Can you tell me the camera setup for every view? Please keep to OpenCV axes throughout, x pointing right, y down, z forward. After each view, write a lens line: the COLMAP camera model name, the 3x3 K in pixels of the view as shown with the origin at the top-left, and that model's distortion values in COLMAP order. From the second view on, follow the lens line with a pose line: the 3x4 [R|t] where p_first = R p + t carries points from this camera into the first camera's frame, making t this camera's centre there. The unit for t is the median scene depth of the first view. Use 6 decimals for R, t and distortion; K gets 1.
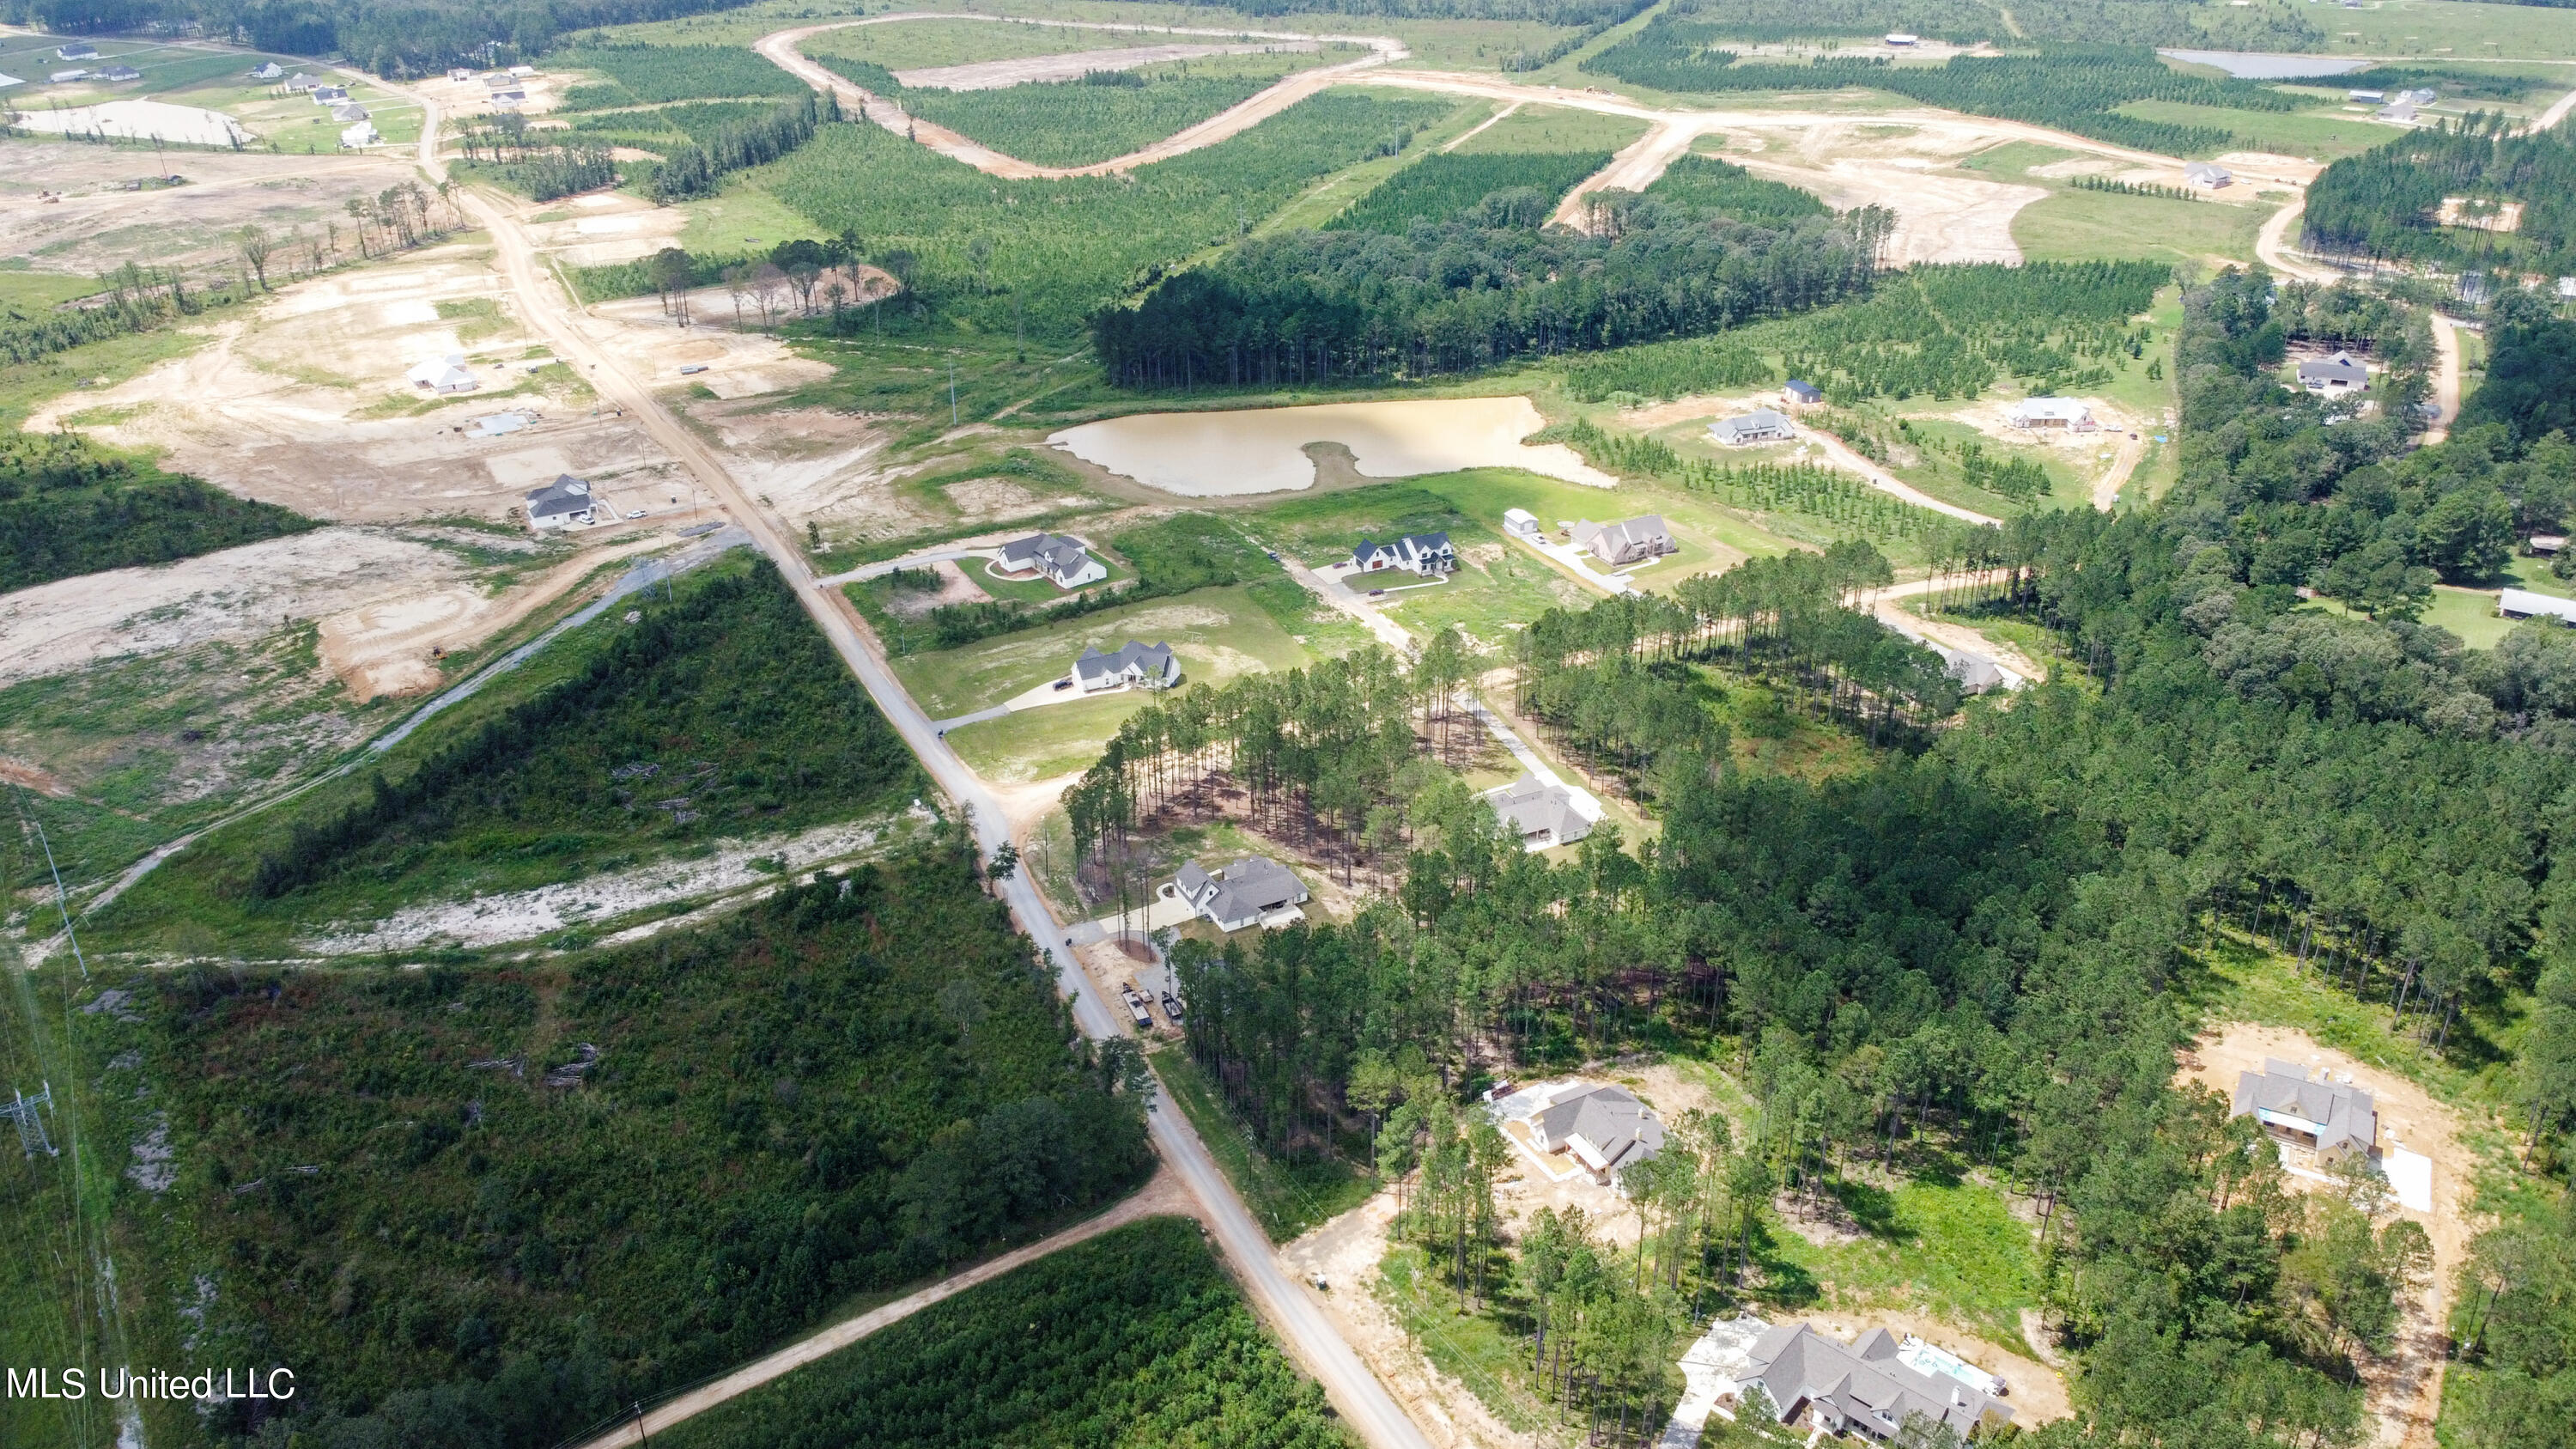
lens RADIAL K [[1946.9, 0, 1278.5], [0, 1946.9, 724.9], [0, 0, 1]] dist [0.008970, -0.011767]
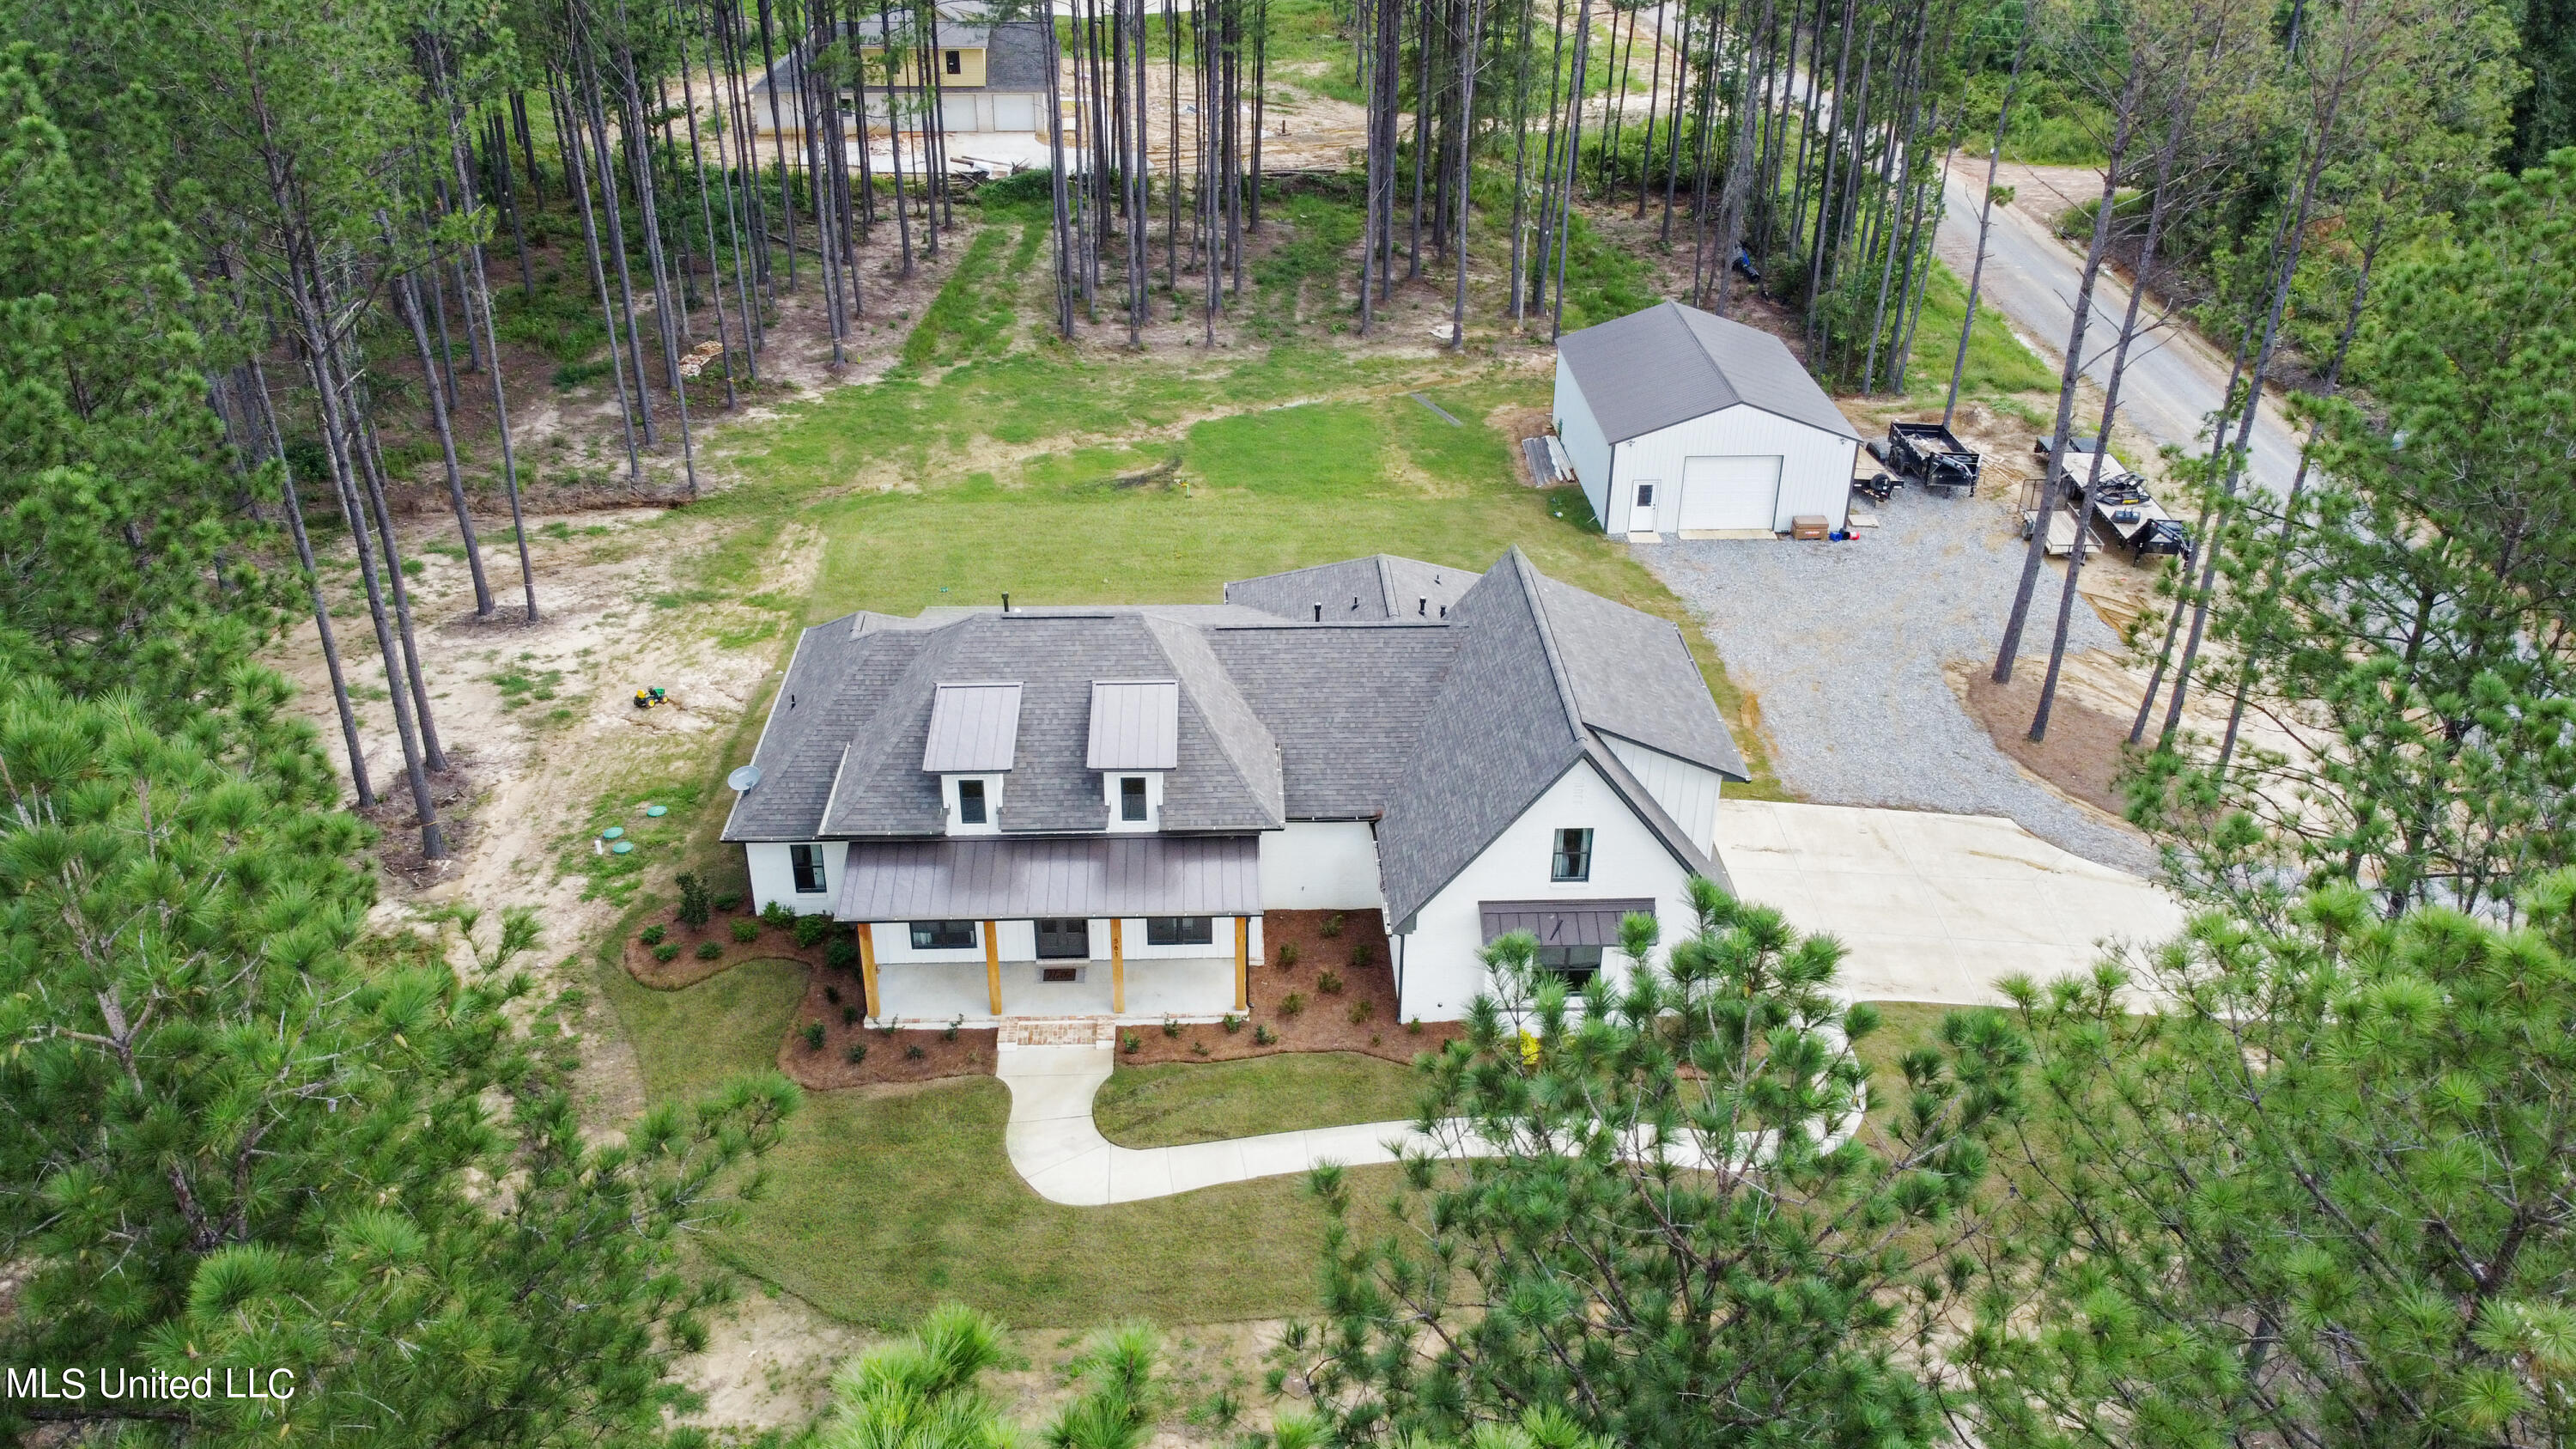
lens RADIAL K [[1946.9, 0, 1278.5], [0, 1946.9, 724.9], [0, 0, 1]] dist [0.008970, -0.011767]
pose [[-0.901466, -0.208155, 0.379512, -0.051252], [0.198131, 0.581099, 0.789347, -0.011972], [-0.384841, 0.786763, -0.482599, 0.769607]]
